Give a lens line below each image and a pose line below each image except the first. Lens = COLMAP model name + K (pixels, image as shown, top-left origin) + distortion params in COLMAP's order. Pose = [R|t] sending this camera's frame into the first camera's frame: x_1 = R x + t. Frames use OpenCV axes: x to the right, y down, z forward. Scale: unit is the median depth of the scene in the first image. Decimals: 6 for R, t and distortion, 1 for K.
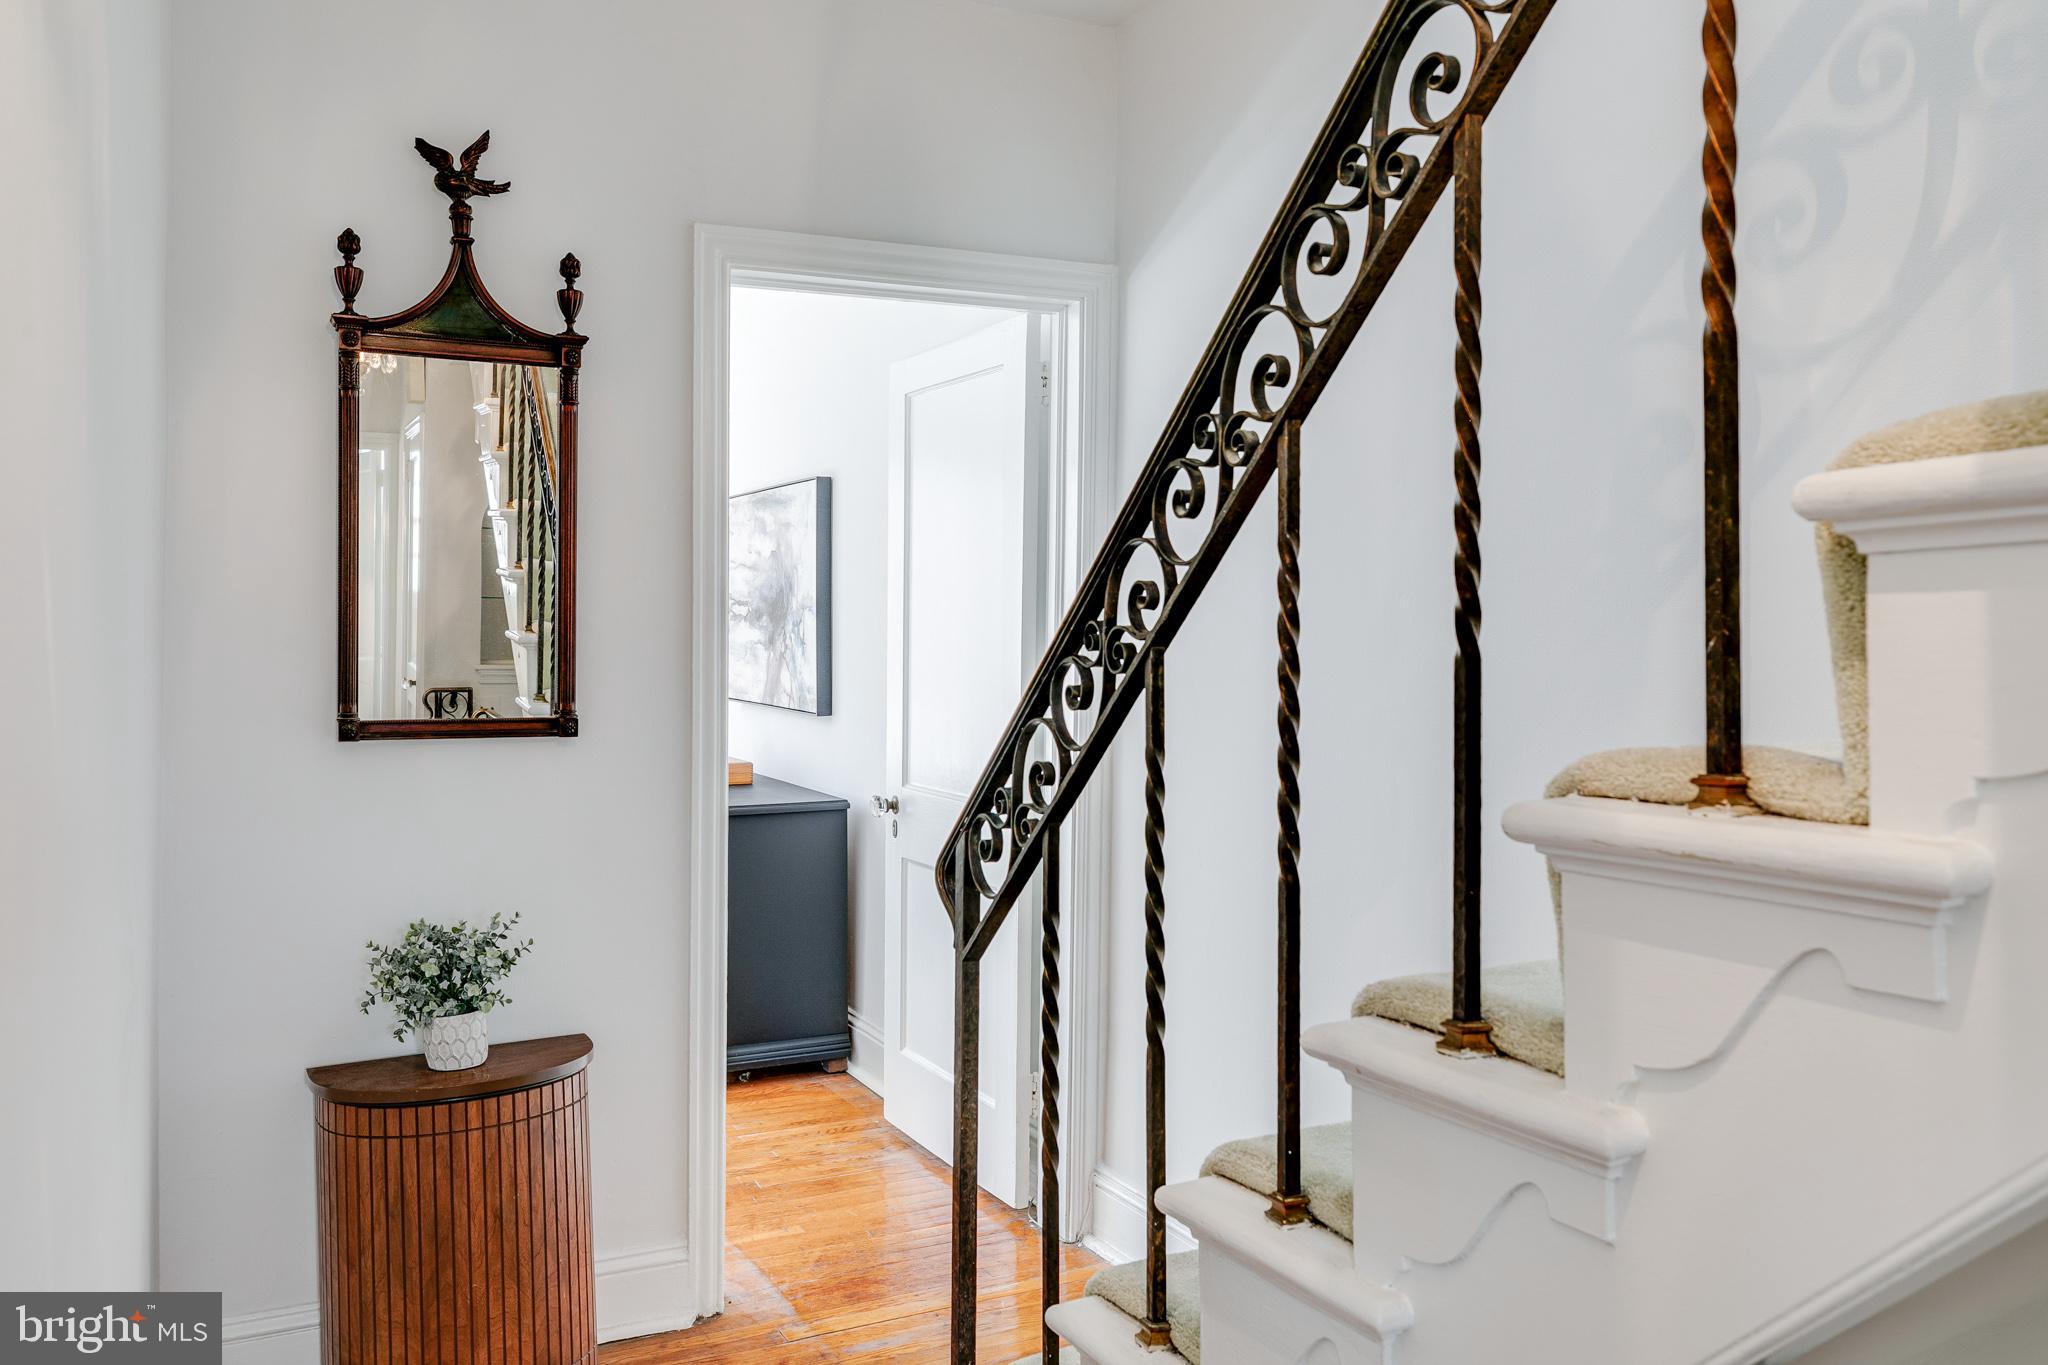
lens RADIAL K [[1591.9, 0, 1026.6], [0, 1591.9, 671.7], [0, 0, 1]] dist [-0.004650, -0.000136]
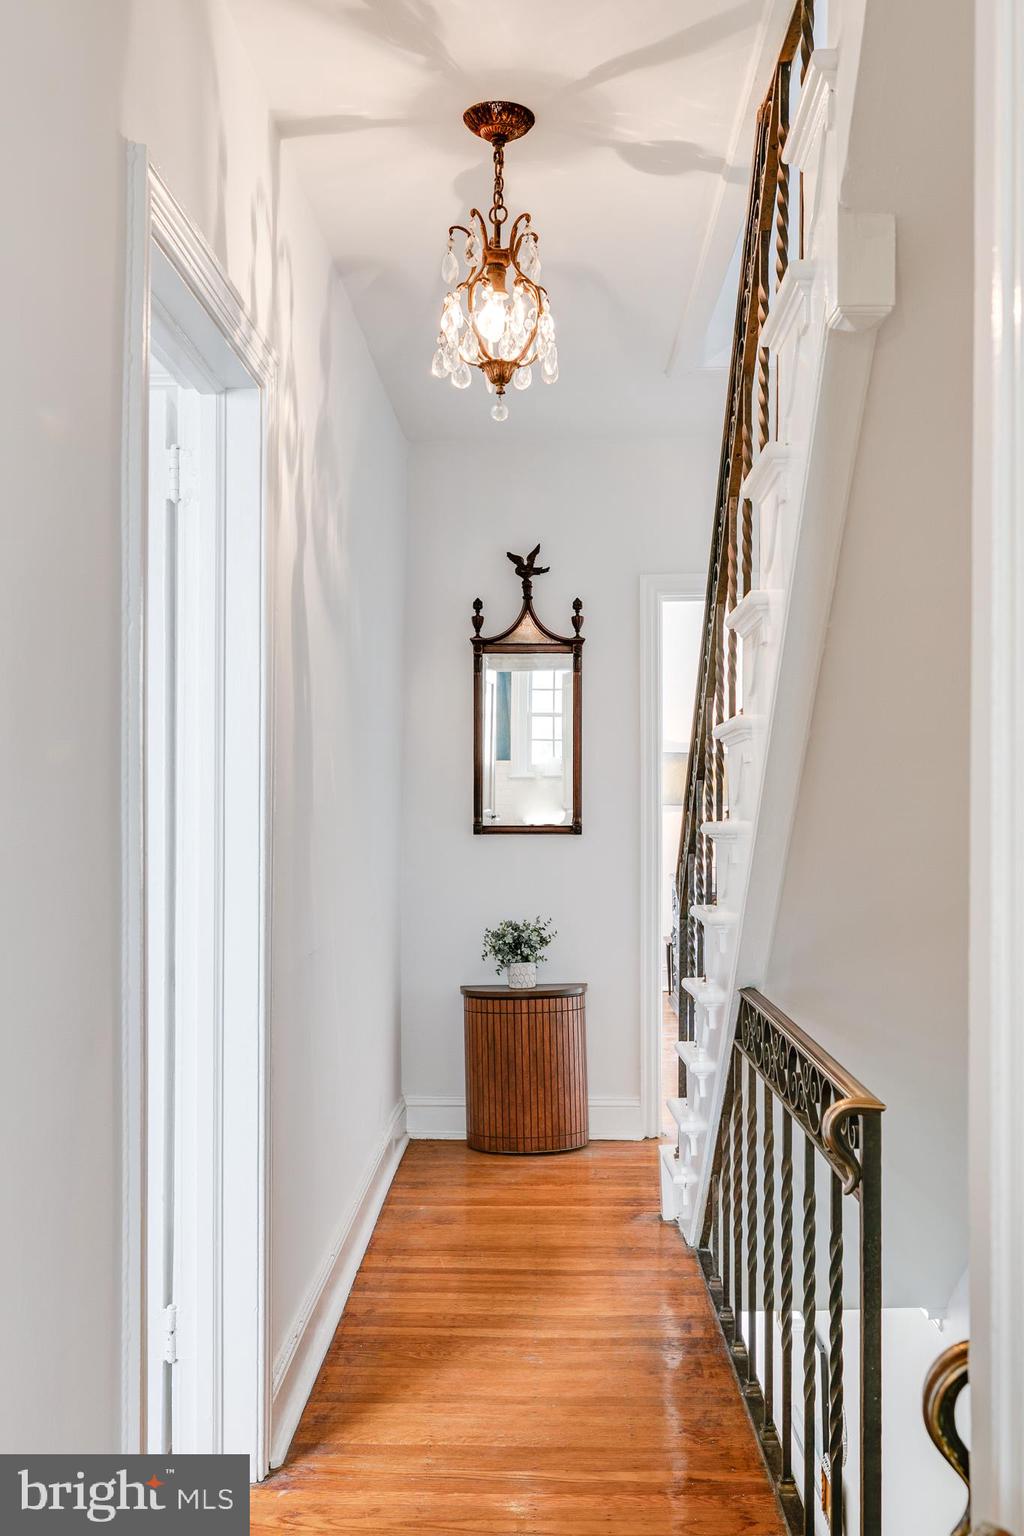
lens RADIAL K [[1544.5, 0, 511.4], [0, 1544.5, 772.7], [0, 0, 1]] dist [0.000993, 0.000000]
pose [[0.898432, -0.002897, -0.439103, 0.534665], [-0.003974, 0.999884, -0.014727, -0.009113], [0.439095, 0.014977, 0.898316, -0.861617]]
